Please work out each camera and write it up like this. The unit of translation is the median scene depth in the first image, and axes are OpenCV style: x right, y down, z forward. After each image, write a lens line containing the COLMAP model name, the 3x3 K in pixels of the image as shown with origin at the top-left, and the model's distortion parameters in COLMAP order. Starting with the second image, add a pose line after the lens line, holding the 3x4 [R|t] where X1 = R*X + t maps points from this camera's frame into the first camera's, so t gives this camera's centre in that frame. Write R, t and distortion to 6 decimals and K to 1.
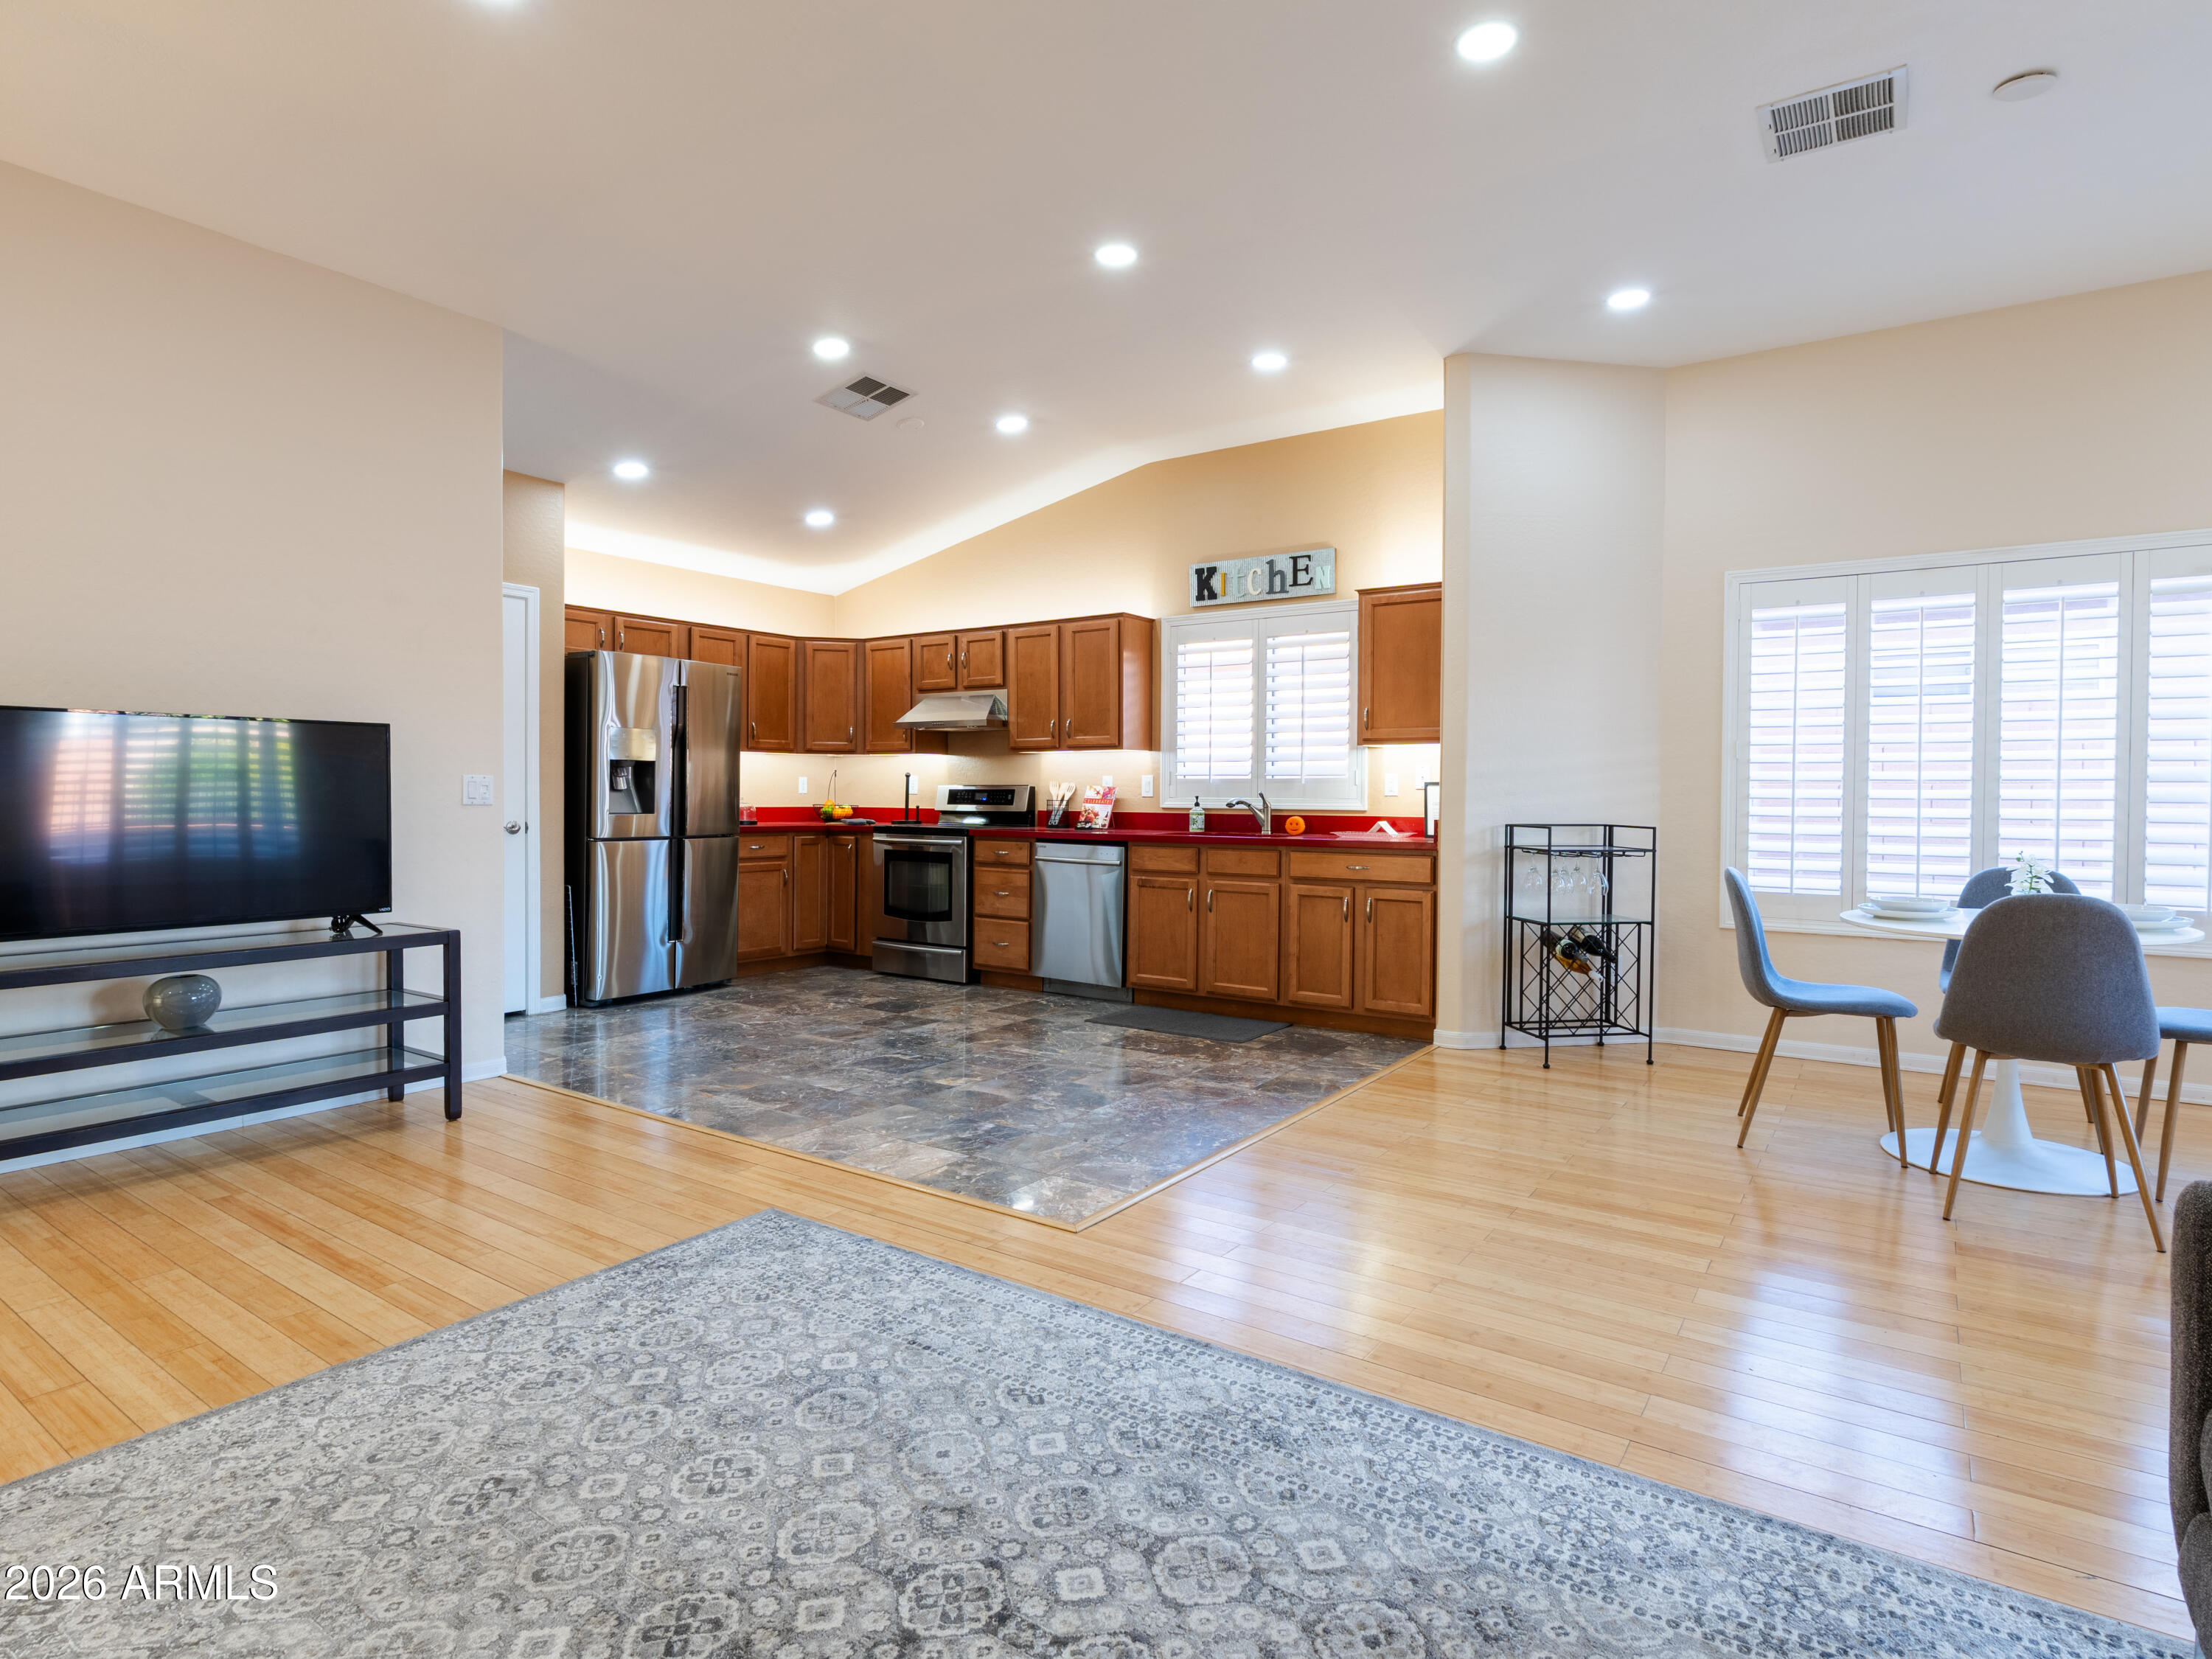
lens RADIAL K [[1167.0, 0, 1115.0], [0, 1167.0, 813.9], [0, 0, 1]] dist [-0.007955, 0.001022]
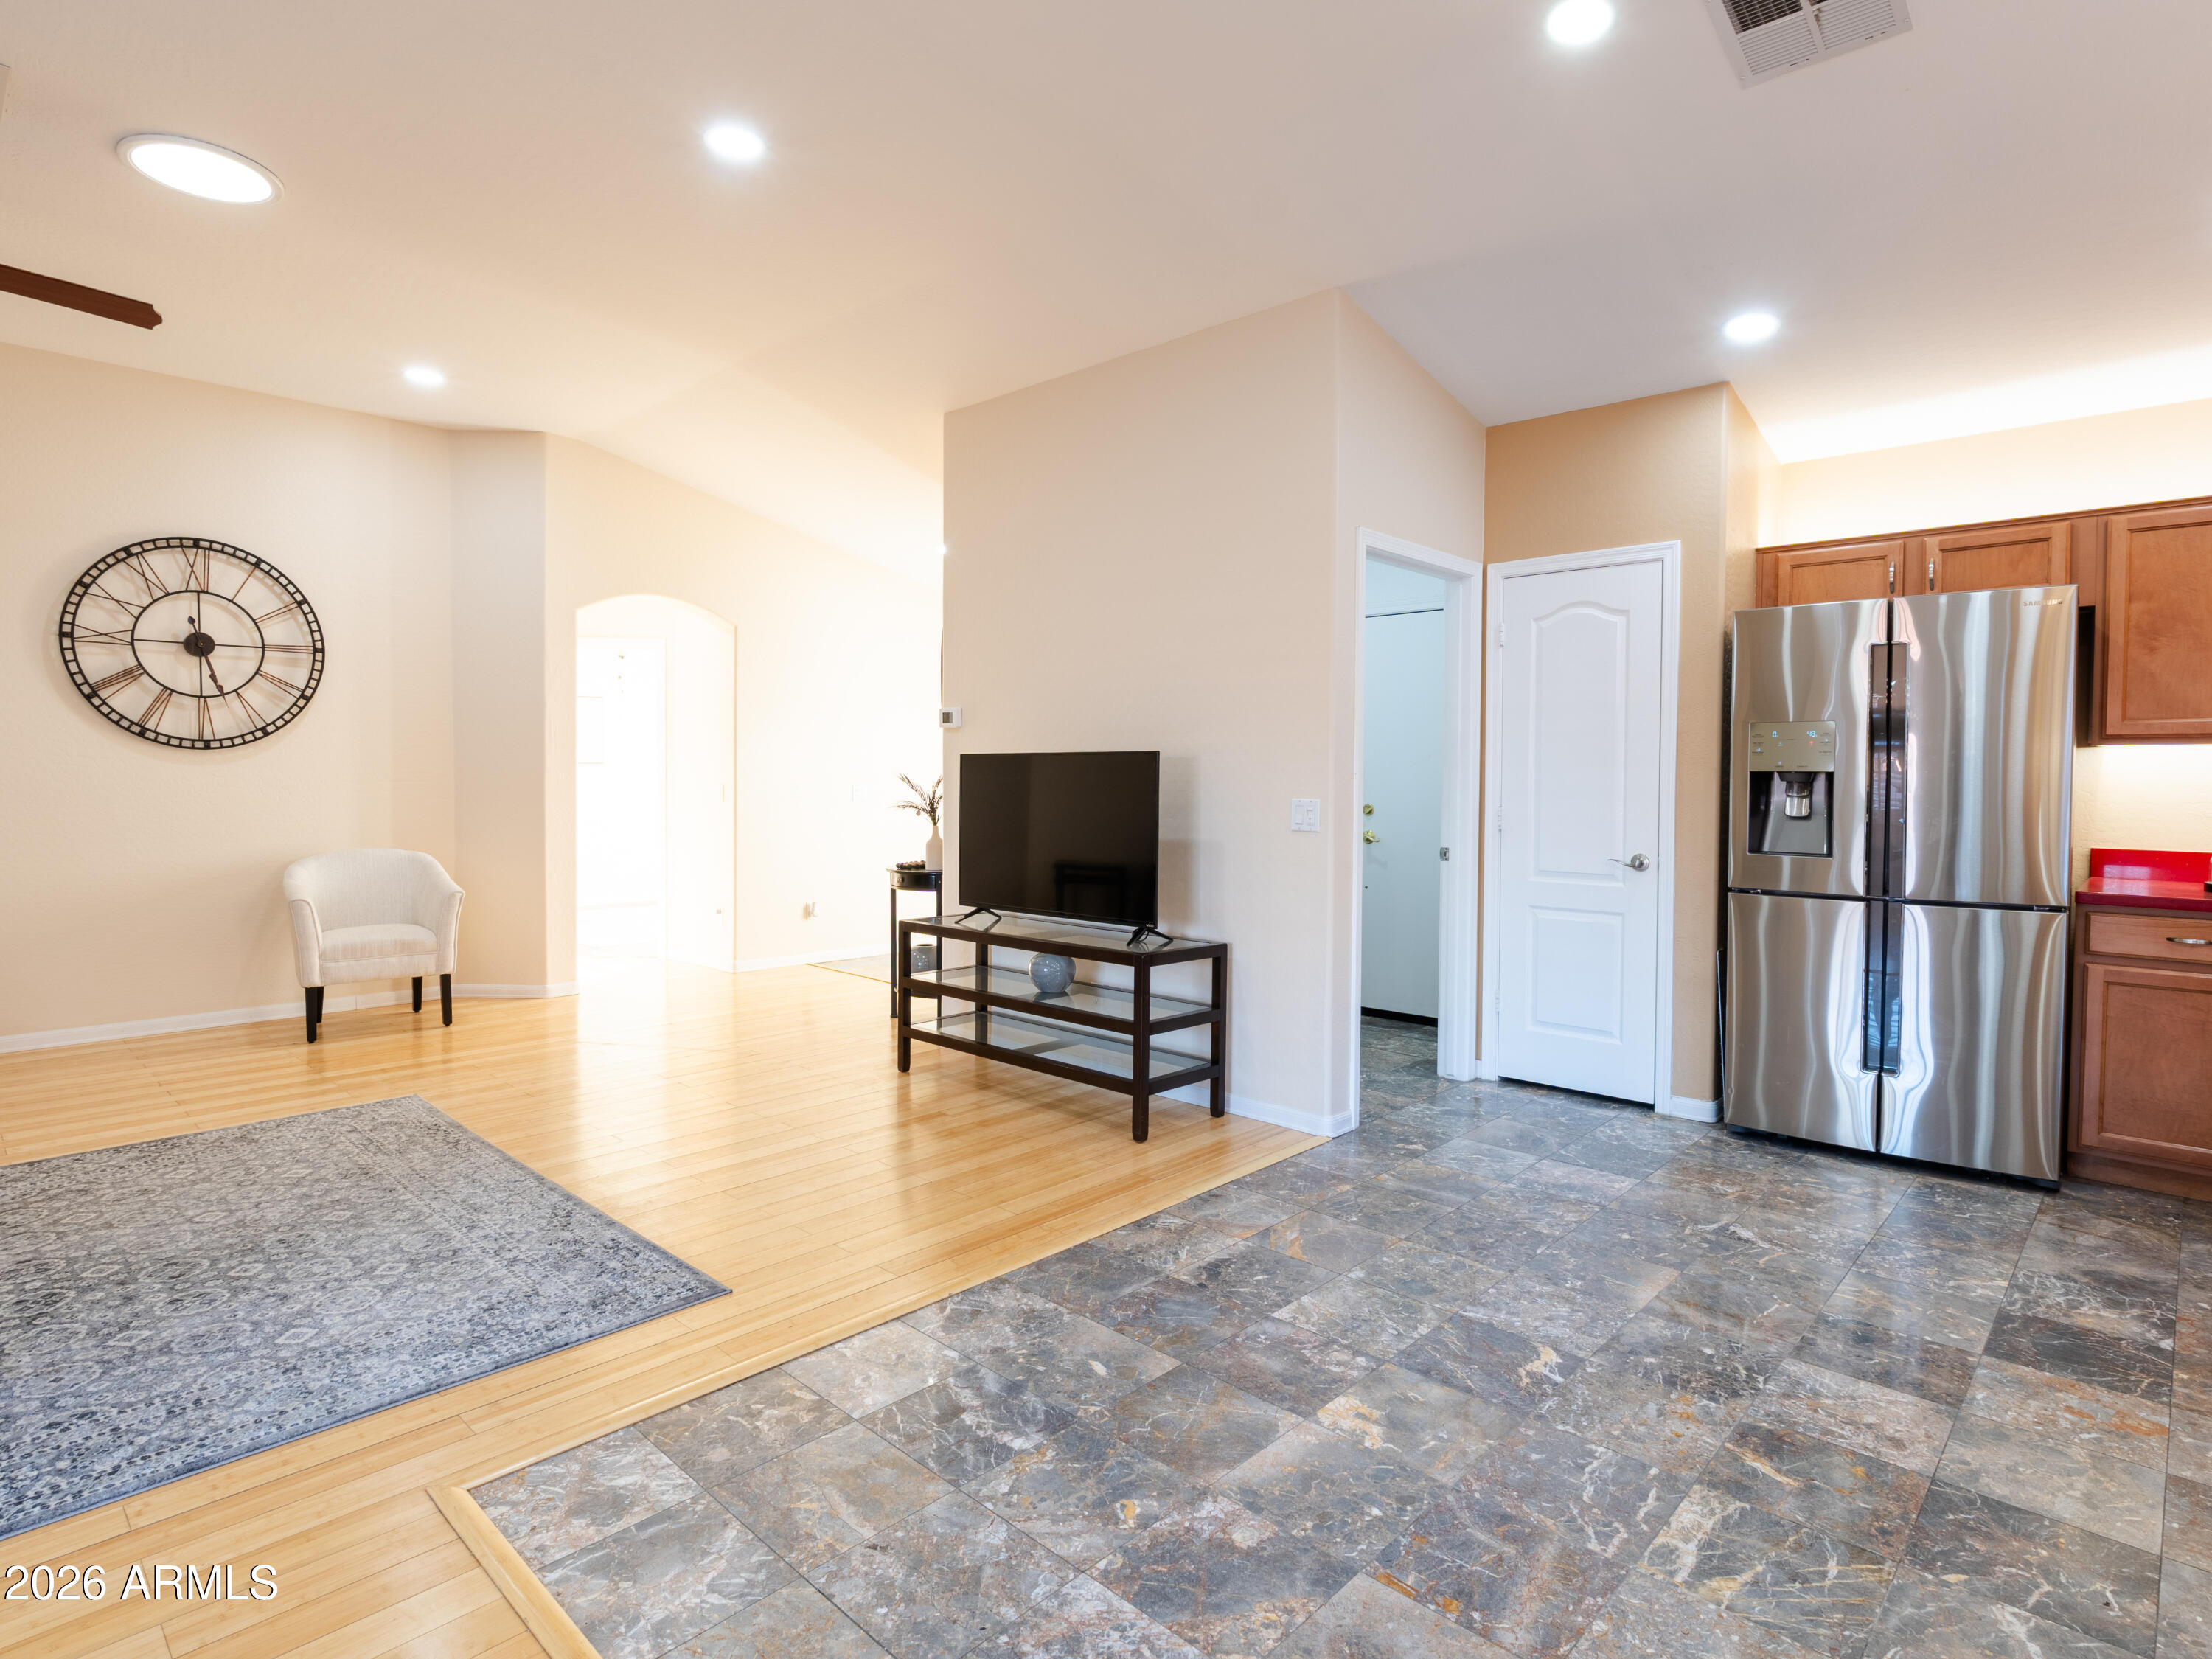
lens RADIAL K [[1167.0, 0, 1110.6], [0, 1167.0, 811.5], [0, 0, 1]] dist [-0.007955, 0.001022]
pose [[-0.154767, 0.024193, -0.987655, 0.283724], [-0.023702, 0.999321, 0.028193, -0.033889], [0.987667, 0.027772, -0.154089, 0.742660]]
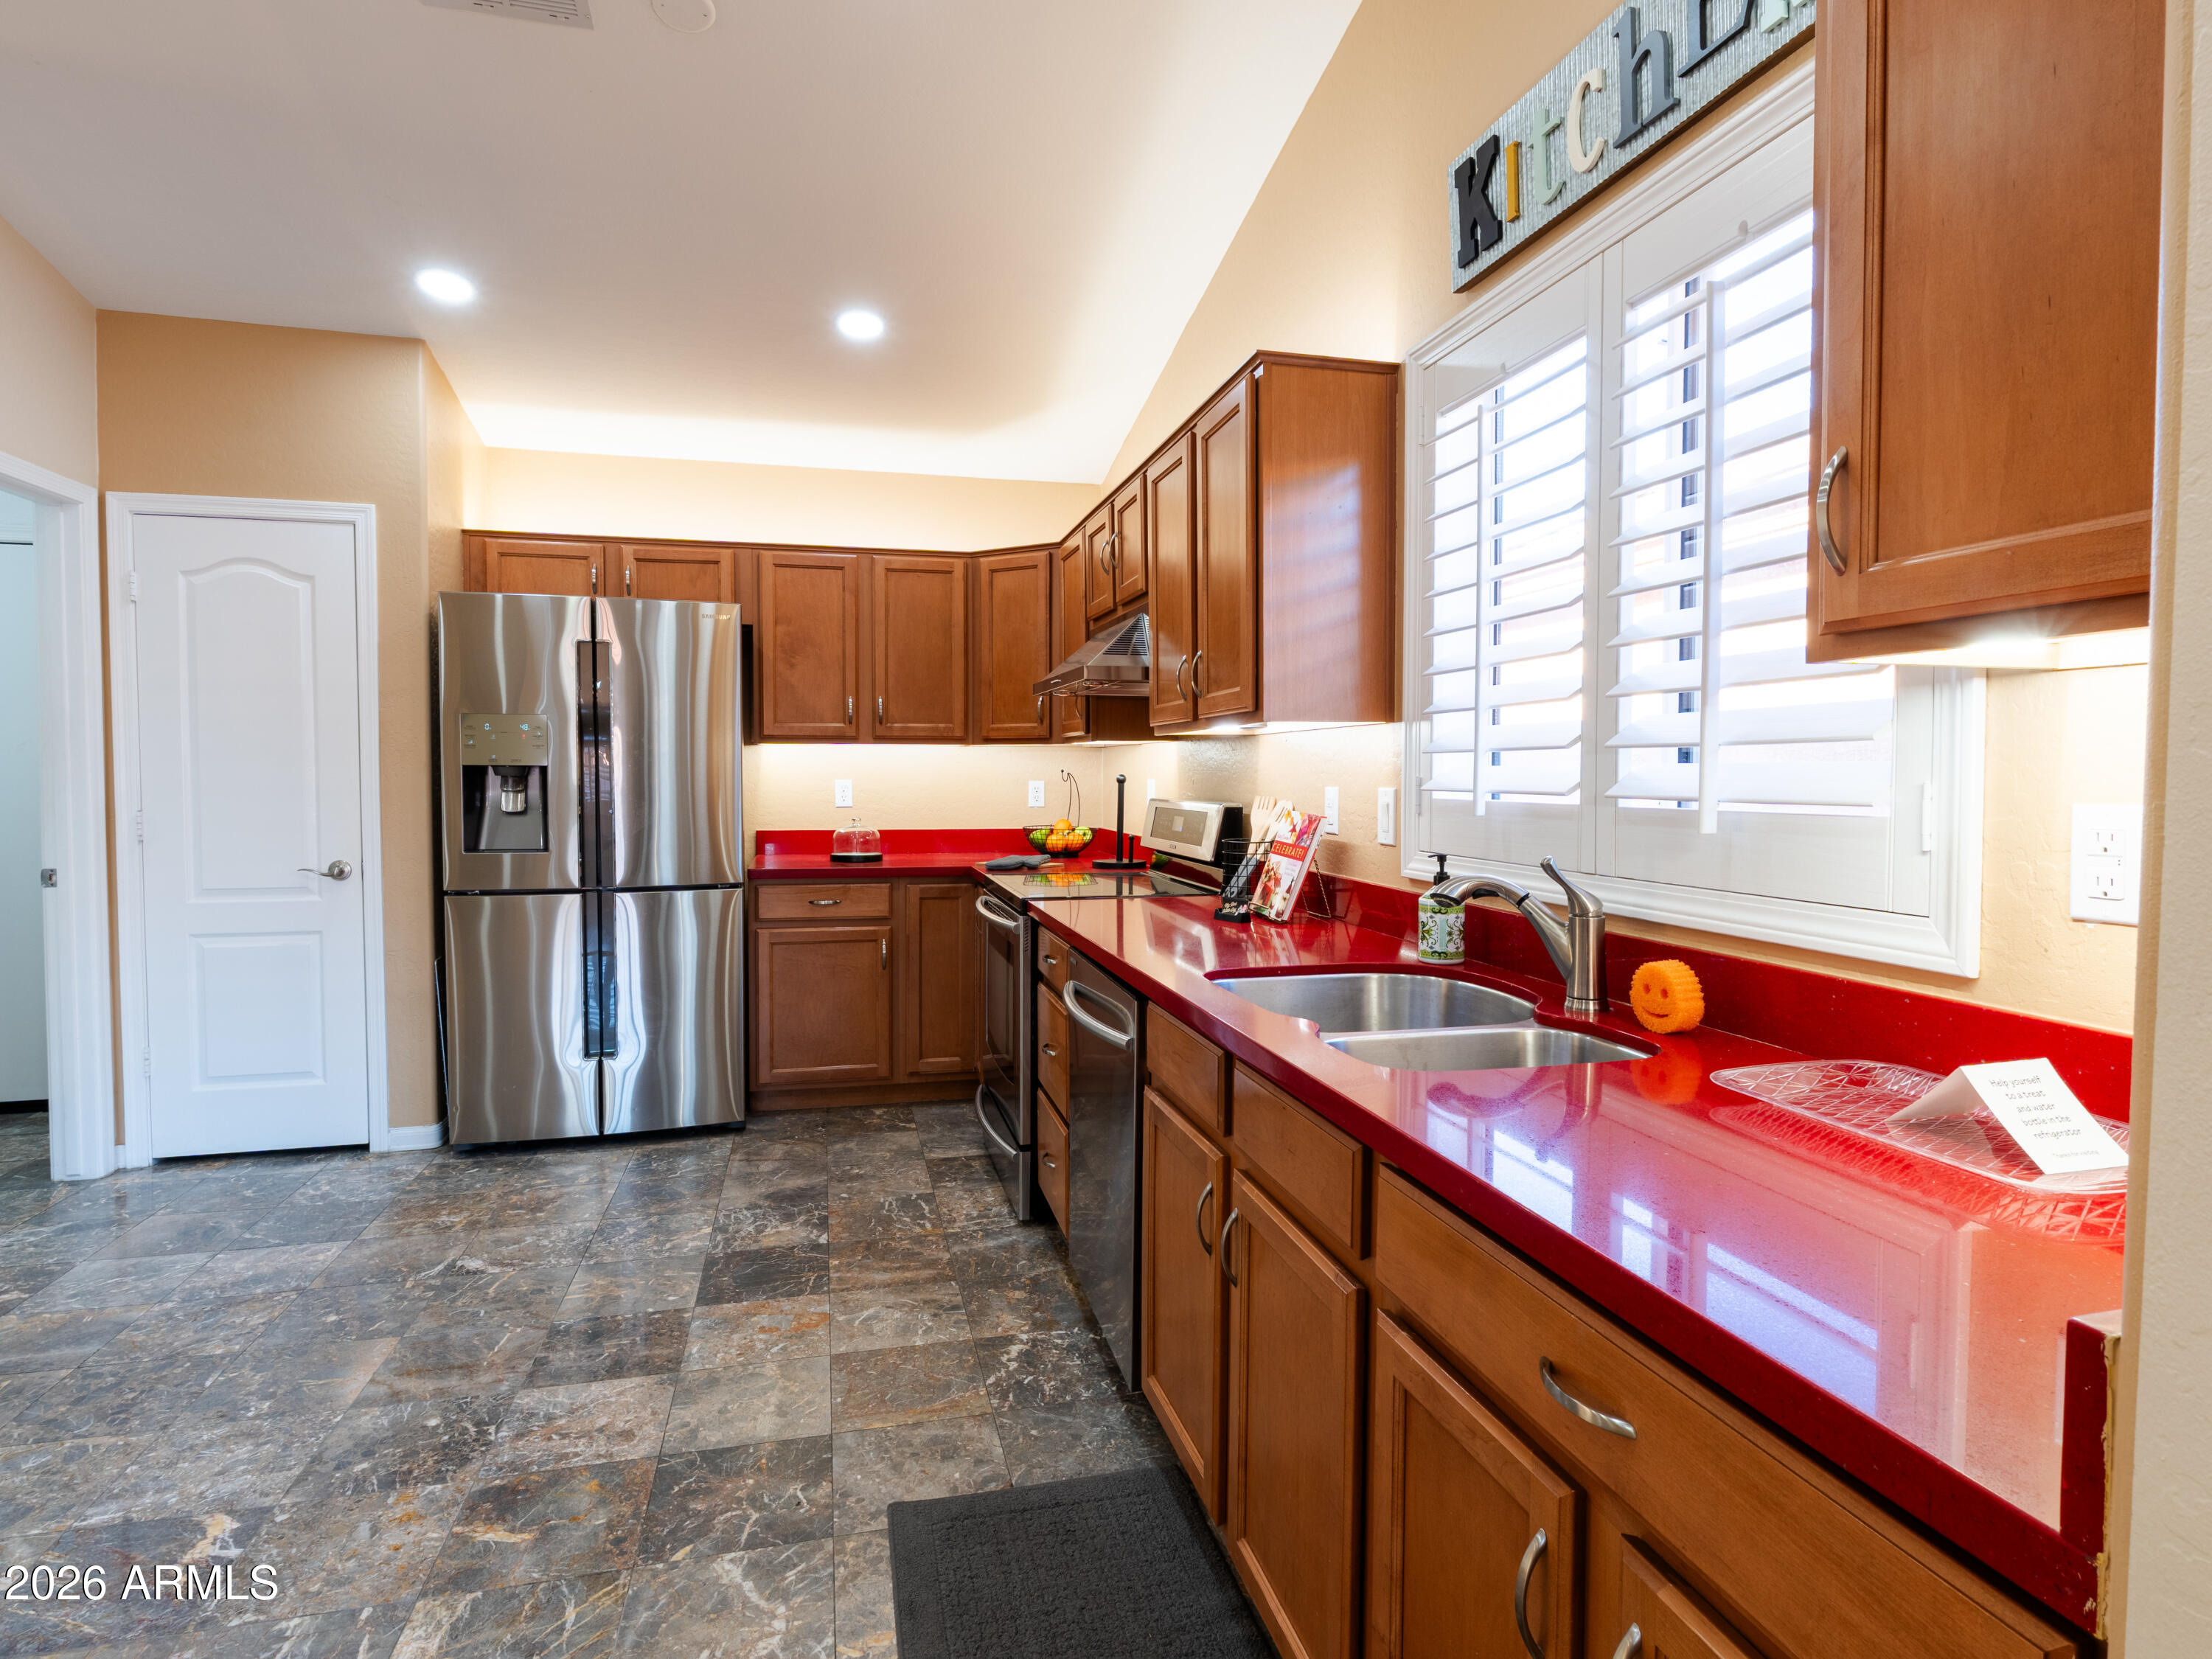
lens RADIAL K [[1167.0, 0, 1114.7], [0, 1167.0, 811.5], [0, 0, 1]] dist [-0.007955, 0.001022]
pose [[0.749773, 0.017714, -0.661458, 0.243876], [-0.009636, 0.999828, 0.015853, -0.035206], [0.661625, -0.005513, 0.749815, 0.764170]]
